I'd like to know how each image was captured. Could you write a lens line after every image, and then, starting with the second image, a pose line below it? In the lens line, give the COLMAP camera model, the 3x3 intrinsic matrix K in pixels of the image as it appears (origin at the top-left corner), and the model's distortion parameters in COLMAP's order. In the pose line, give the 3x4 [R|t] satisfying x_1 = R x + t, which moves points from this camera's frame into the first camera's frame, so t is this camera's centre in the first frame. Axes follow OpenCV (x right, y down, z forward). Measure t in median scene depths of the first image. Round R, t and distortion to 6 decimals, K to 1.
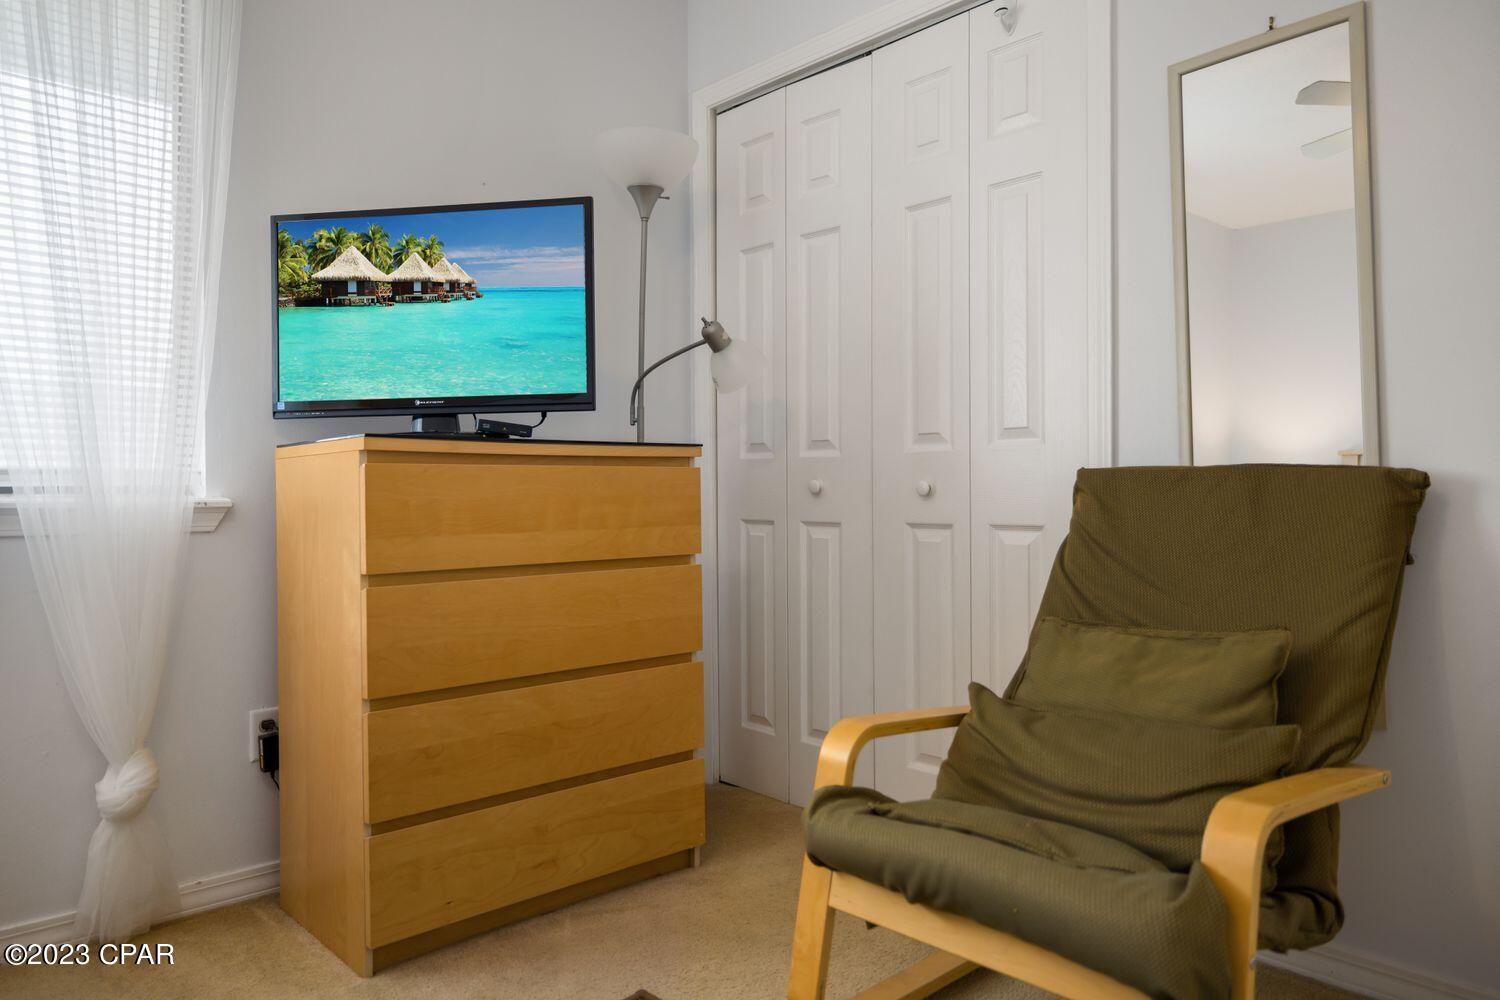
lens RADIAL K [[1016.9, 0, 748.8], [0, 1016.9, 479.0], [0, 0, 1]] dist [0.000972, 0.000688]
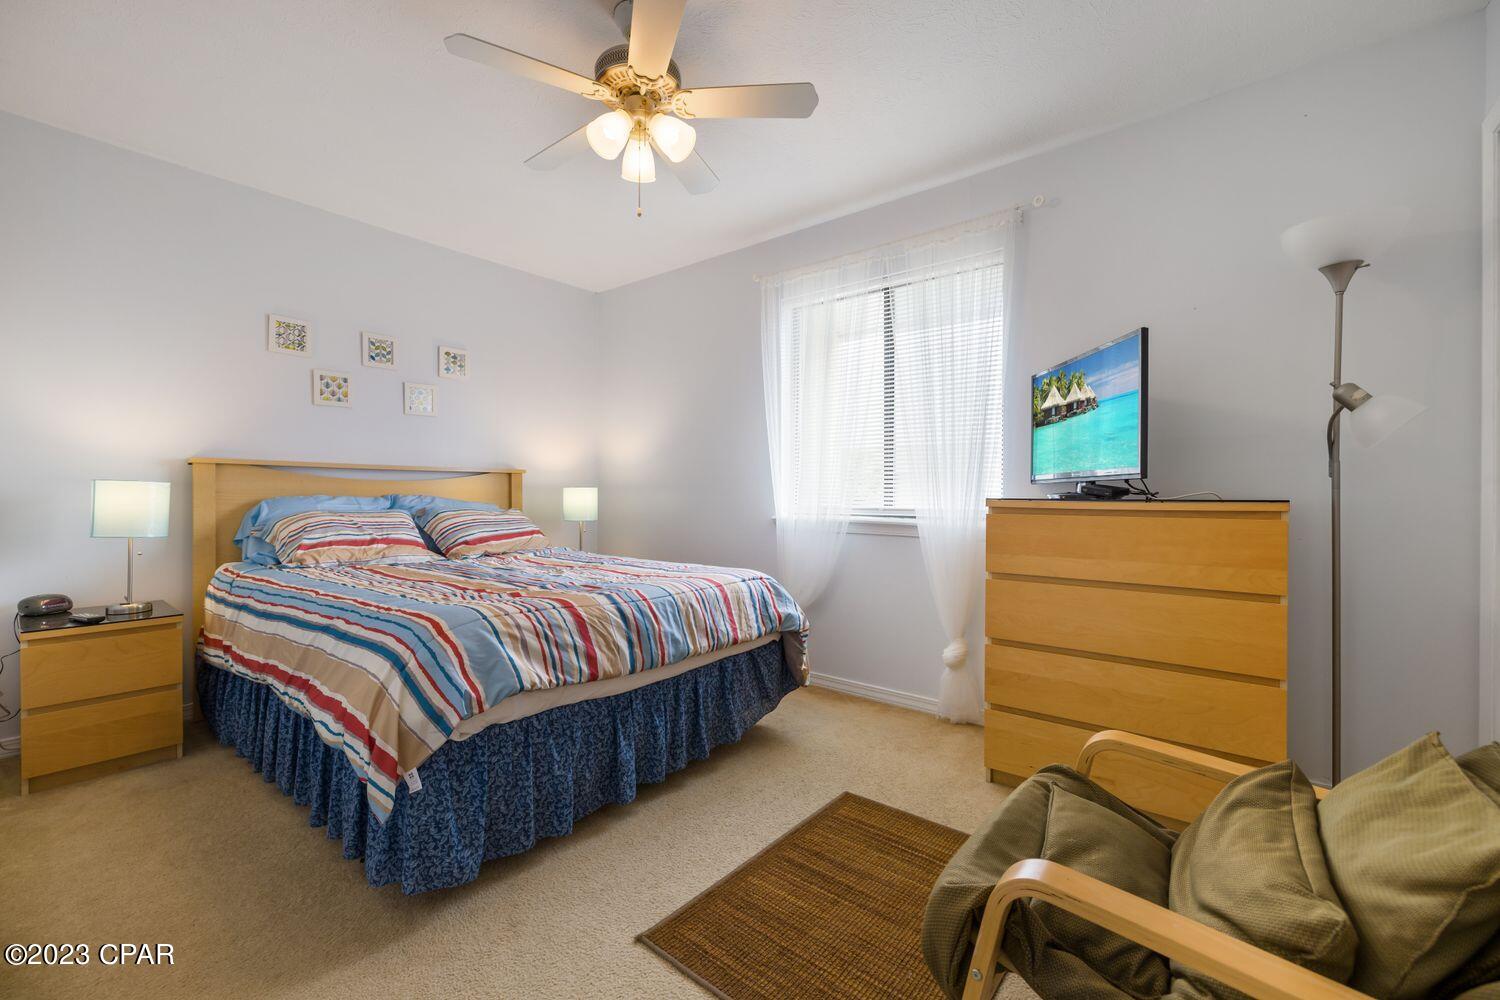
lens RADIAL K [[624.5, 0, 745.4], [0, 624.5, 491.9], [0, 0, 1]] dist [-0.001201, -0.000755]
pose [[0.140000, 0.001247, -0.990151, 0.616697], [0.000643, 0.999999, 0.001350, -0.049478], [0.990151, -0.000825, 0.139999, 0.330892]]
